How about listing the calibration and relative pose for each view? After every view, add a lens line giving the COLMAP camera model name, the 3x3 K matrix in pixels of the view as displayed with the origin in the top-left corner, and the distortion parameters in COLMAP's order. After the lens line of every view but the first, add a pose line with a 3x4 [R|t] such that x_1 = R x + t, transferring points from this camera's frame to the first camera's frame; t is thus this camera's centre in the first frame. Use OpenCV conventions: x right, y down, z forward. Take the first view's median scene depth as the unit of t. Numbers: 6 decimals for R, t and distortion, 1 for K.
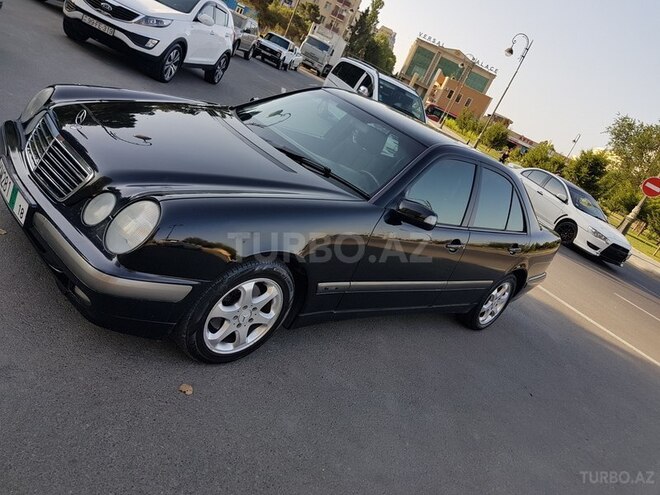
lens RADIAL K [[513.0, 0, 325.8], [0, 513.0, 242.8], [0, 0, 1]] dist [0.039630, -0.057821]
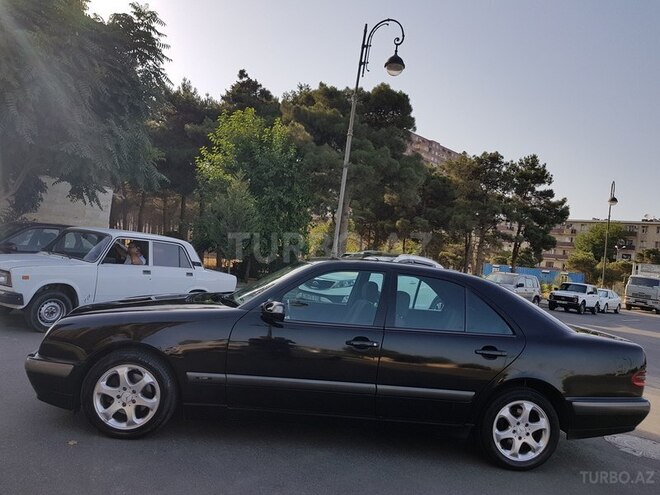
lens RADIAL K [[513.0, 0, 325.2], [0, 513.0, 248.5], [0, 0, 1]] dist [0.039630, -0.057821]
pose [[0.769732, -0.335199, -0.543281, 0.803418], [0.008127, 0.856124, -0.516706, 0.365511], [0.638315, 0.393310, 0.661711, 0.175027]]
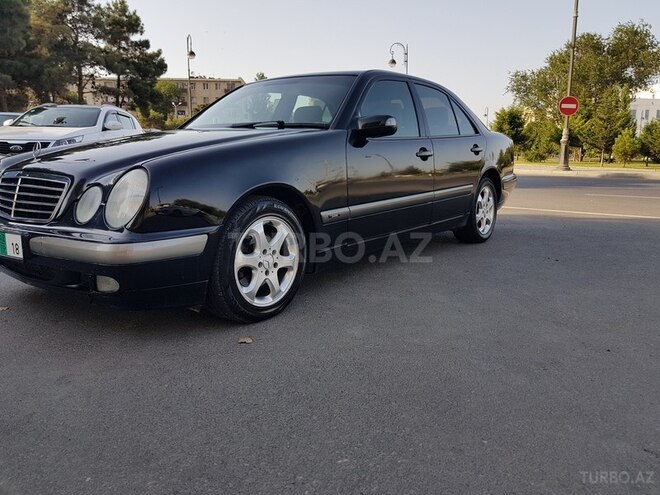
lens RADIAL K [[513.0, 0, 336.5], [0, 513.0, 241.0], [0, 0, 1]] dist [0.039630, -0.057821]
pose [[0.895772, -0.434707, 0.092854, -0.078430], [0.442874, 0.890701, -0.102534, 0.186377], [-0.038133, 0.132969, 0.990386, -0.003655]]
